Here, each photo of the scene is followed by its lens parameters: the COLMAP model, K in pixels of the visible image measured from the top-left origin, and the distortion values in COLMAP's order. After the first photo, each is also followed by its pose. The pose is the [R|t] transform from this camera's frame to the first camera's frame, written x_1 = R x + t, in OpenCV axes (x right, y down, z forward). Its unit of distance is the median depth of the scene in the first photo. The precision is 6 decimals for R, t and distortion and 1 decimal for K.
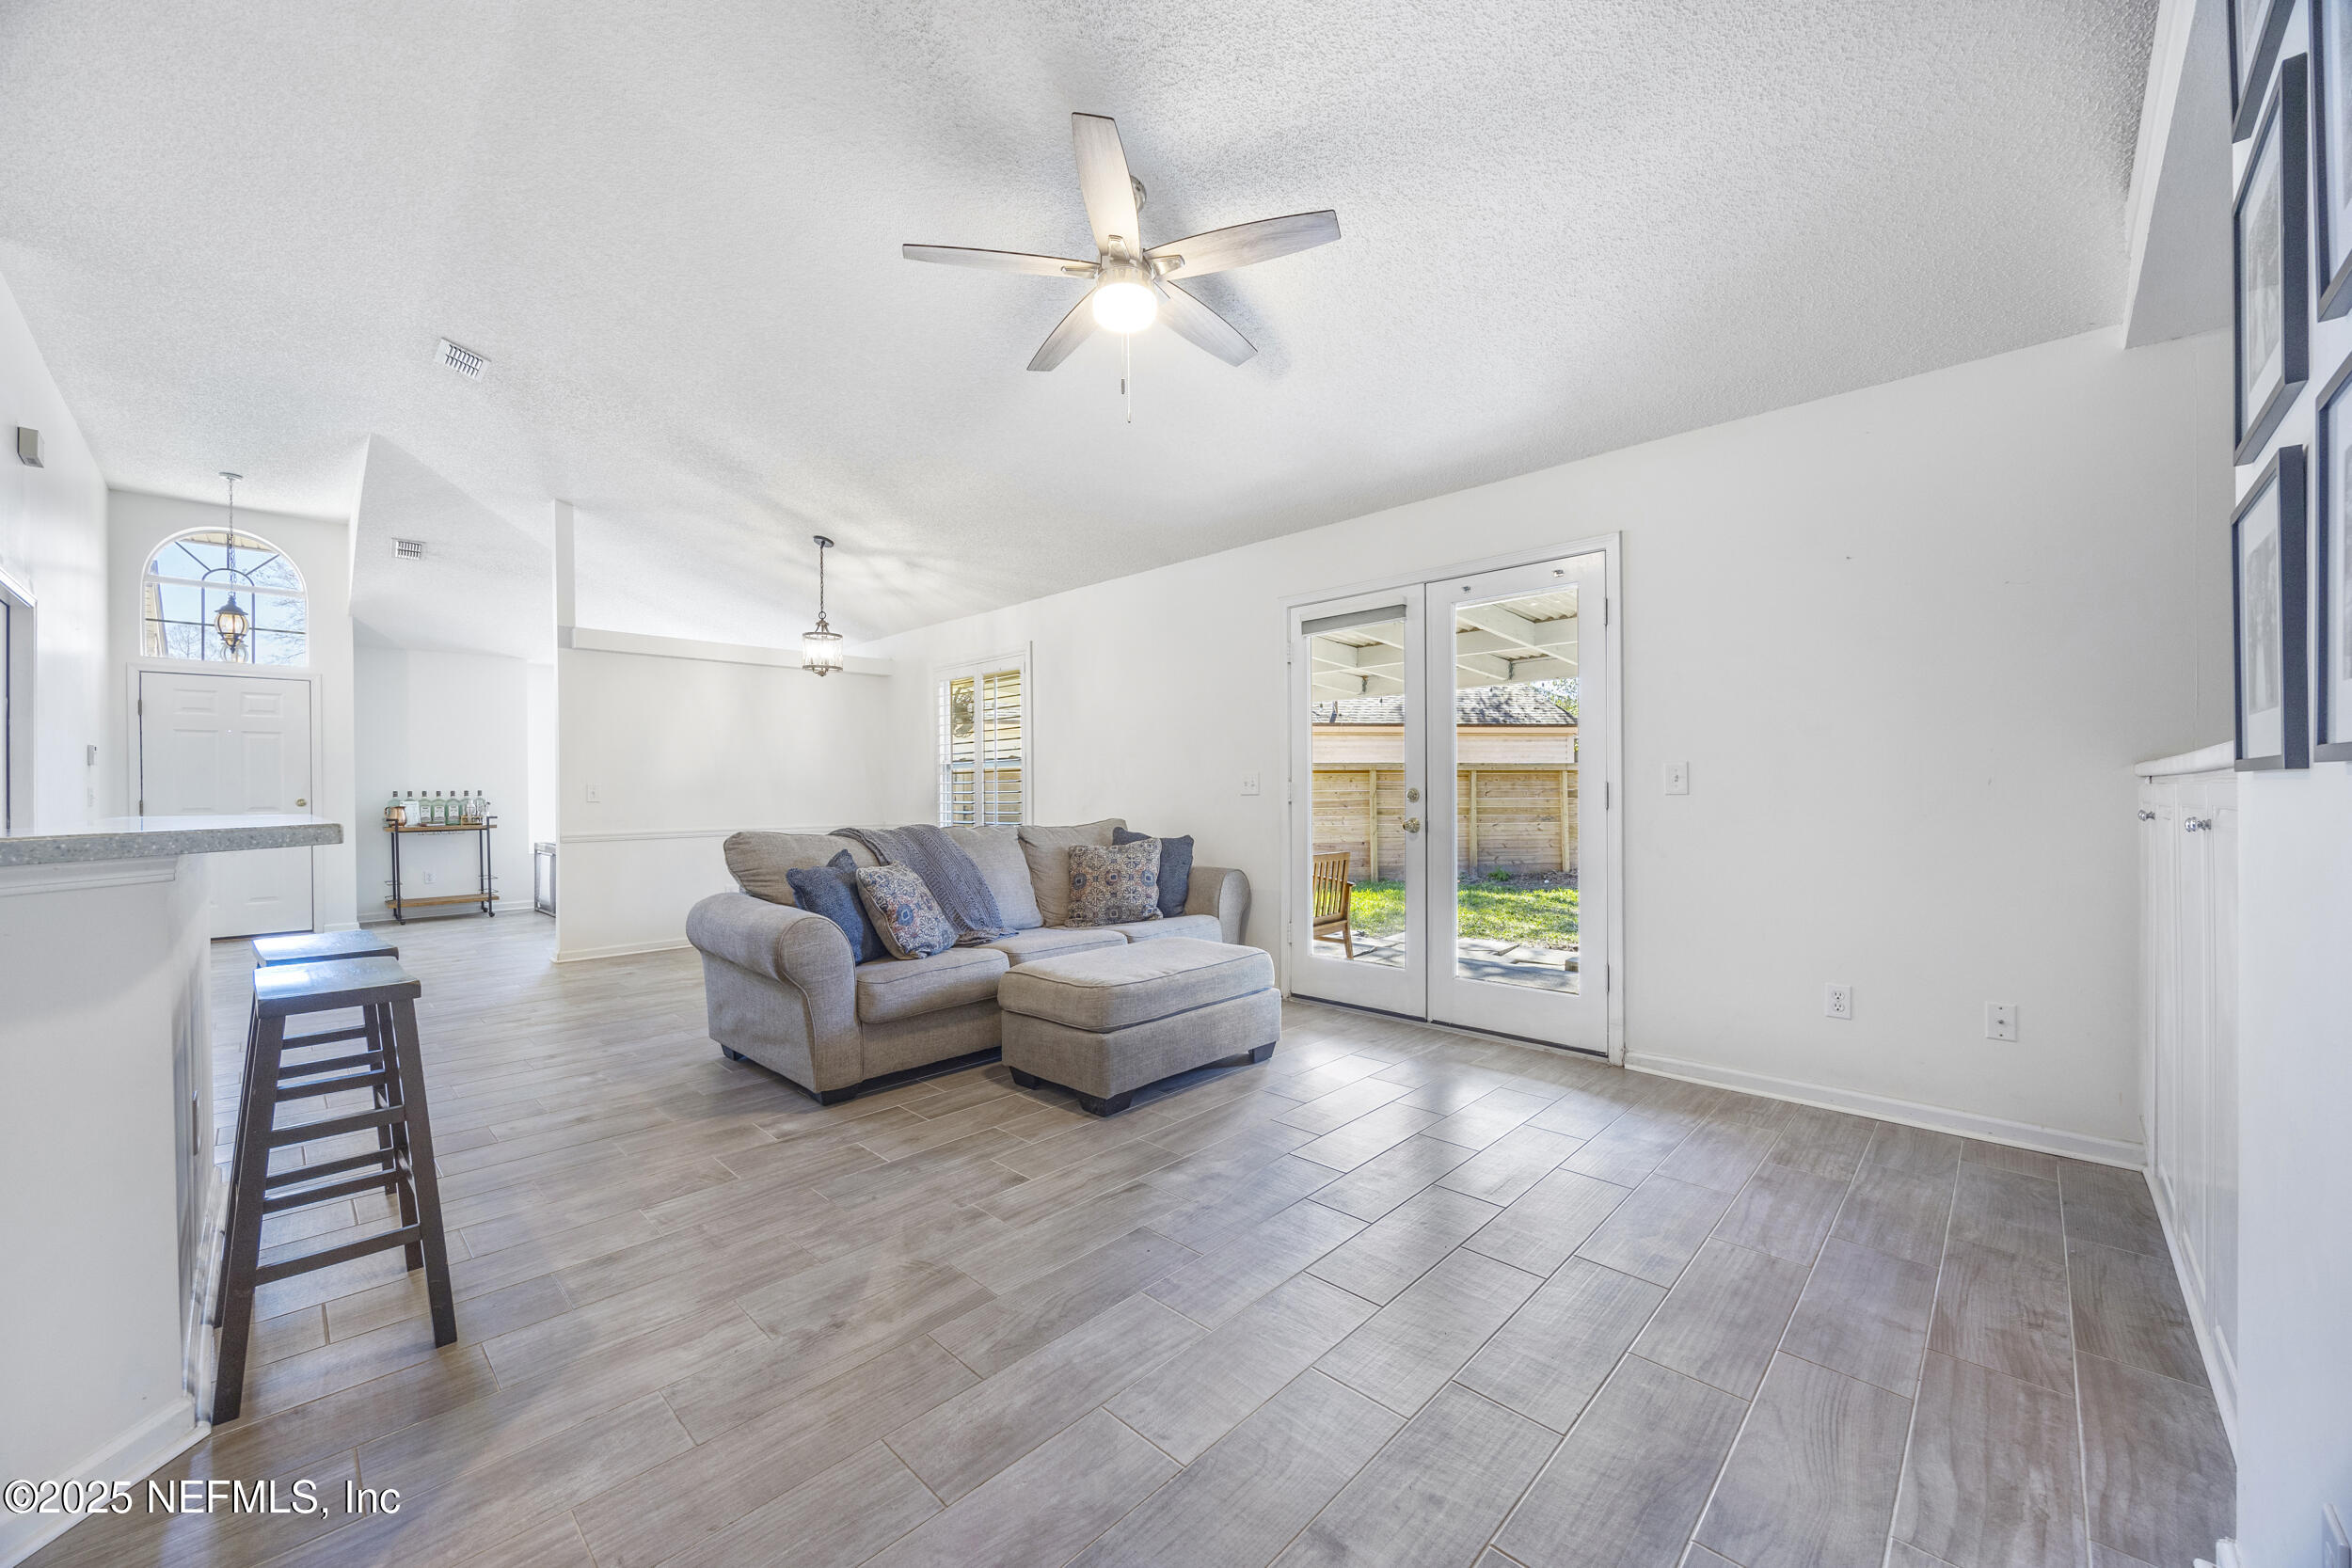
lens RADIAL K [[891.3, 0, 1155.3], [0, 891.3, 796.4], [0, 0, 1]] dist [-0.006758, 0.001250]
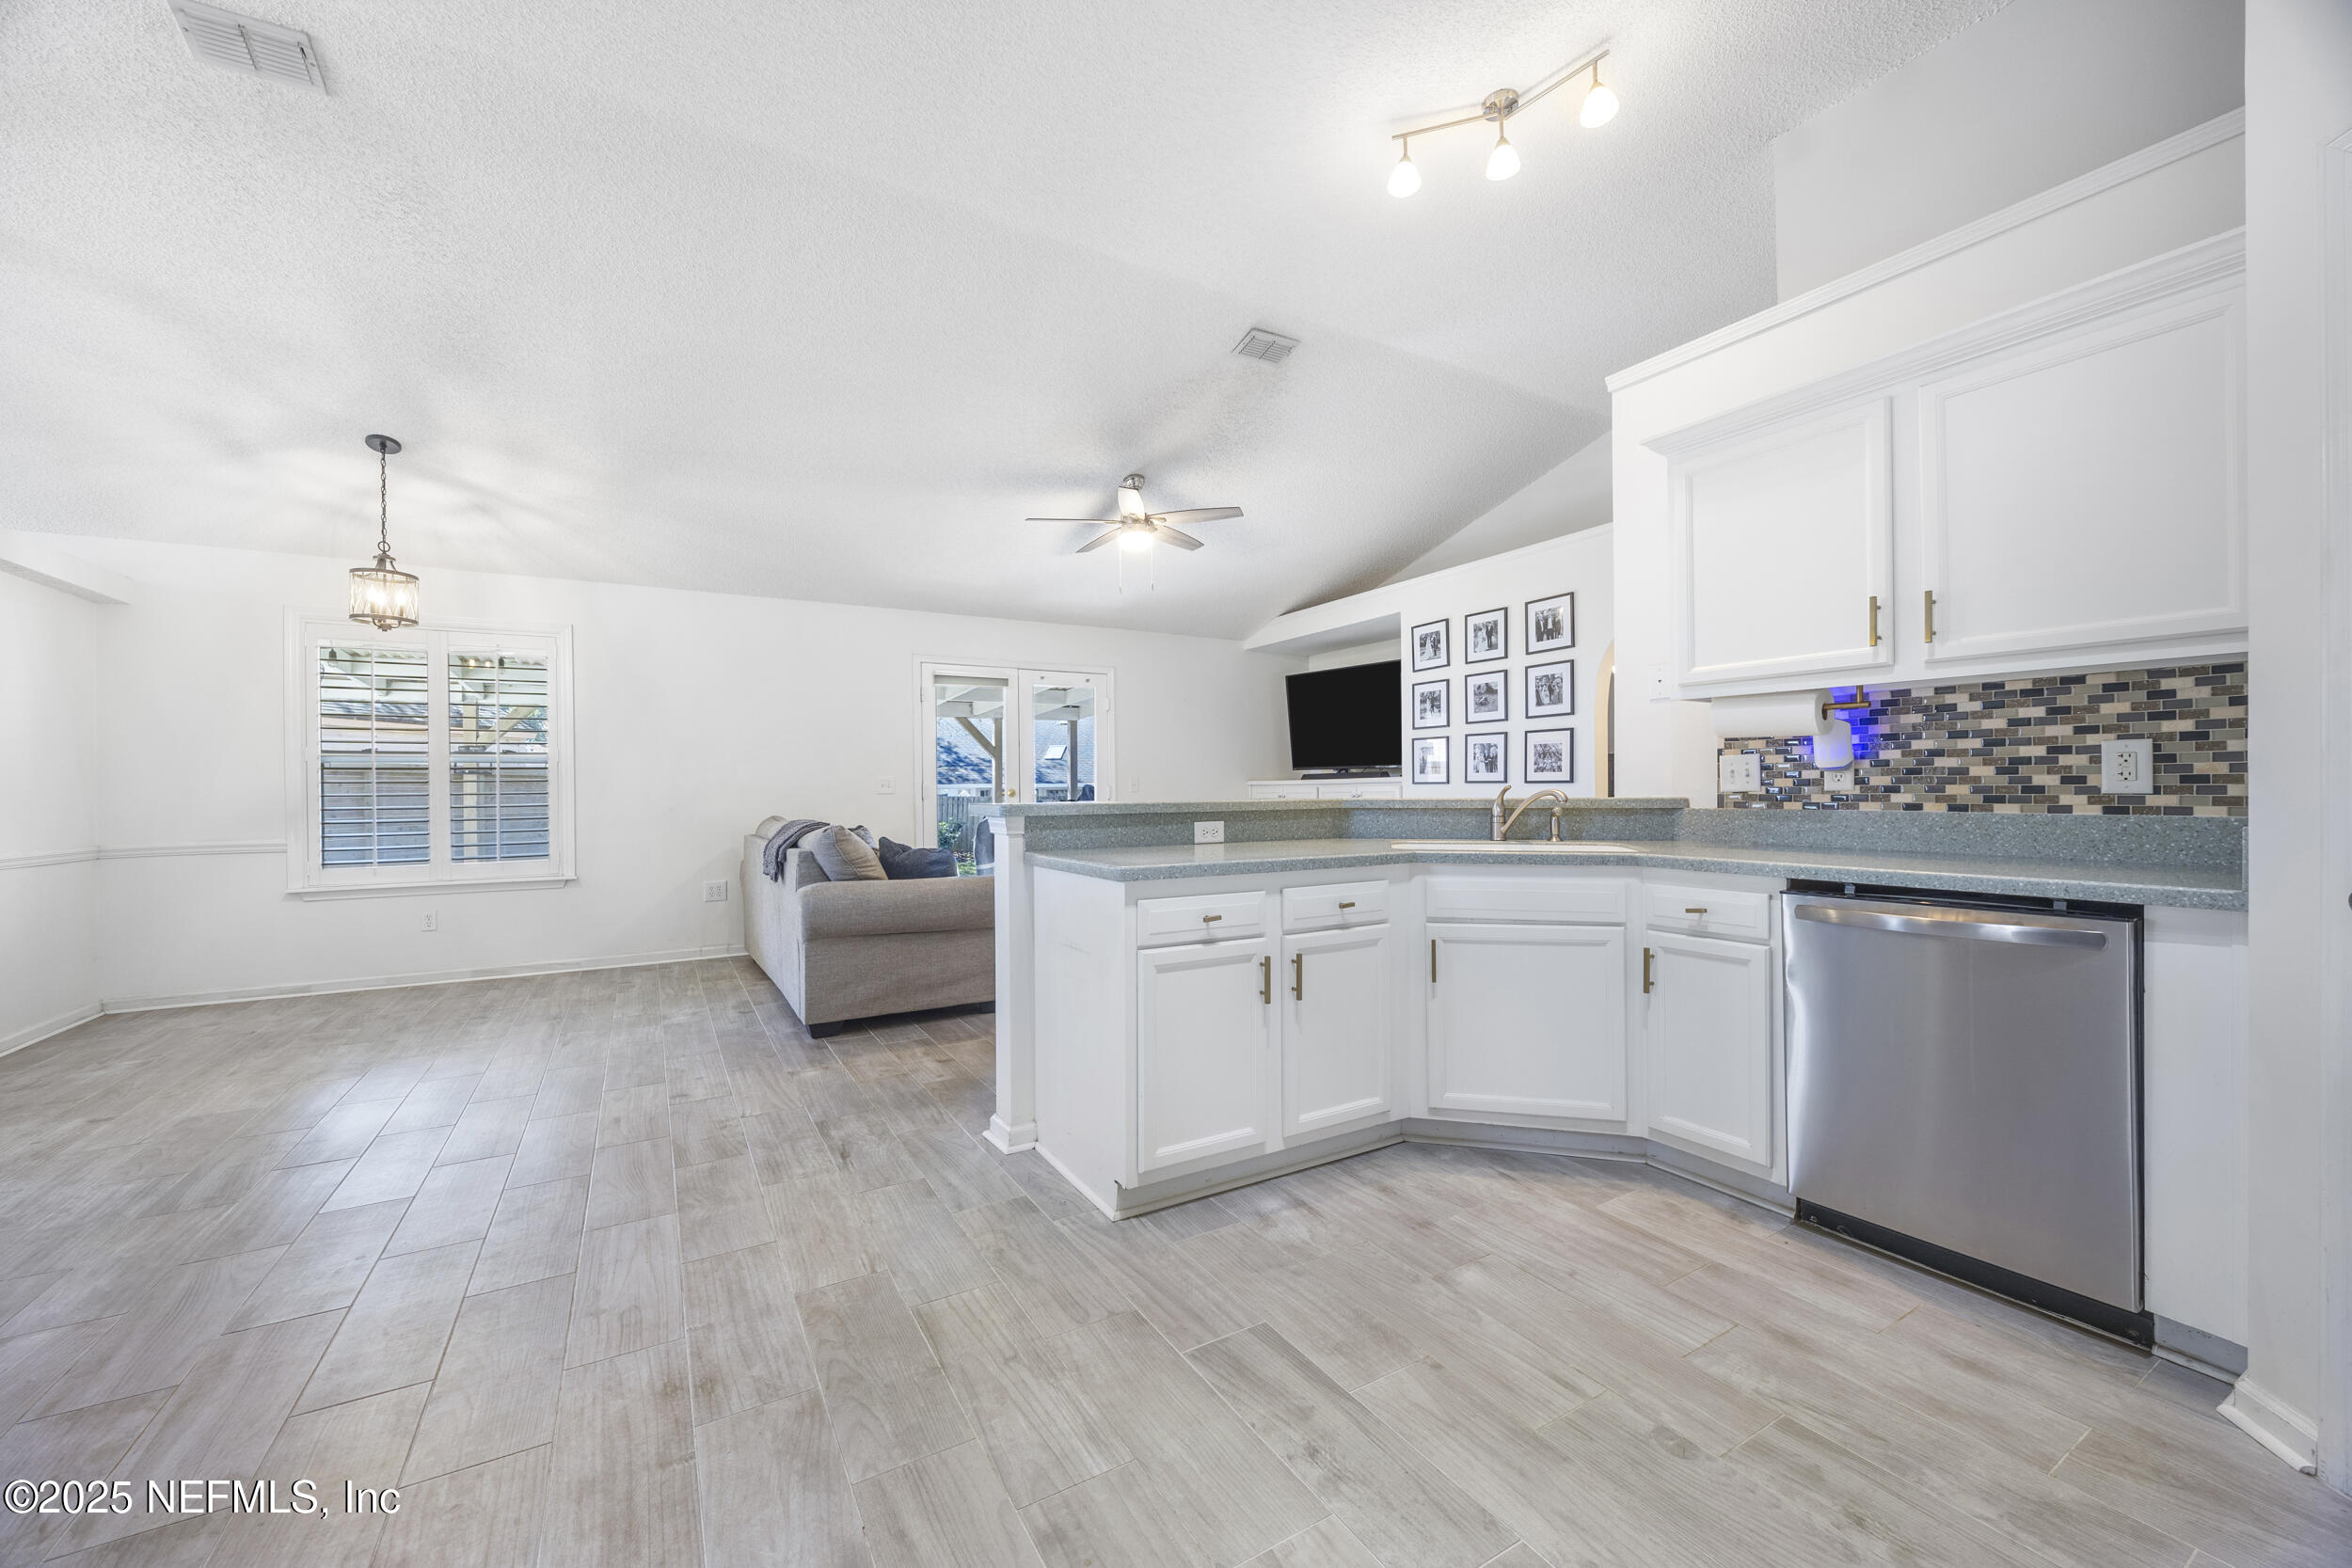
lens RADIAL K [[891.3, 0, 1155.9], [0, 891.3, 792.1], [0, 0, 1]] dist [-0.006758, 0.001250]
pose [[0.266002, -0.001105, 0.963972, -1.320984], [0.008157, 0.999966, -0.001105, 0.001174], [-0.963938, 0.008157, 0.266002, 0.304620]]
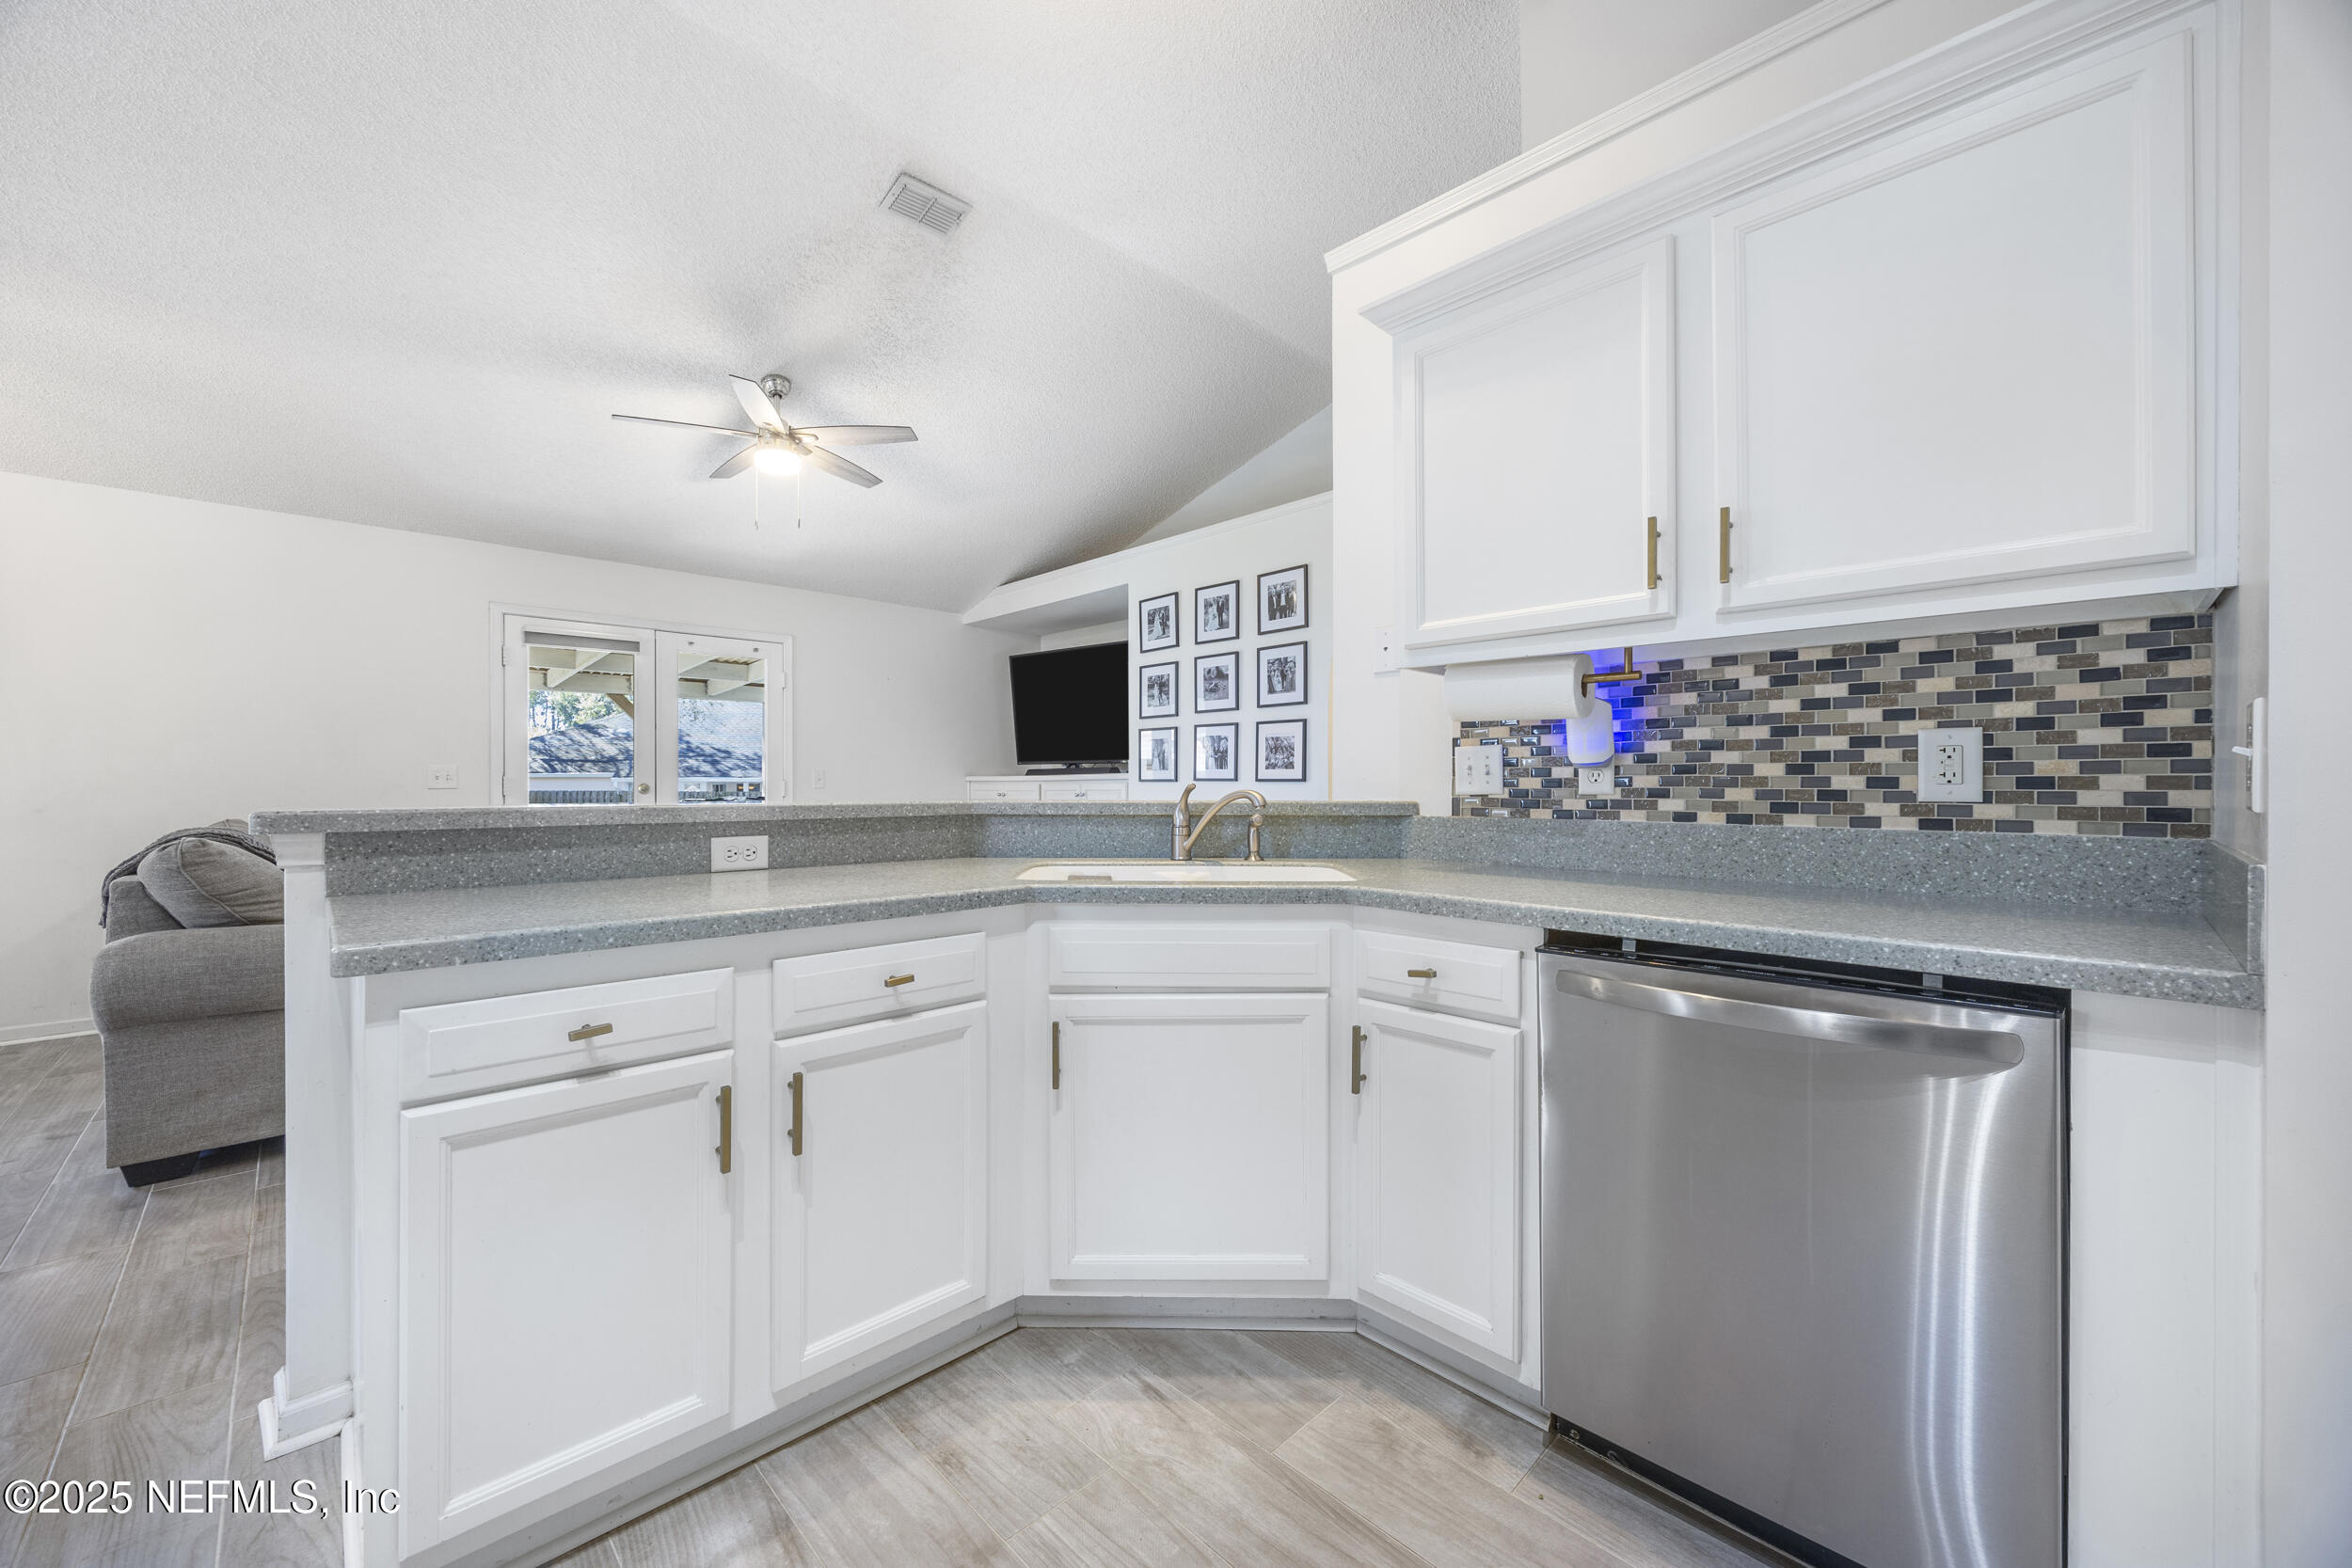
lens RADIAL K [[891.3, 0, 1156.3], [0, 891.3, 786.6], [0, 0, 1]] dist [-0.006758, 0.001250]
pose [[0.027096, 0.002076, 0.999631, -1.050185], [0.001222, 0.999997, -0.002110, -0.000047], [-0.999632, 0.001279, 0.027093, 0.221848]]
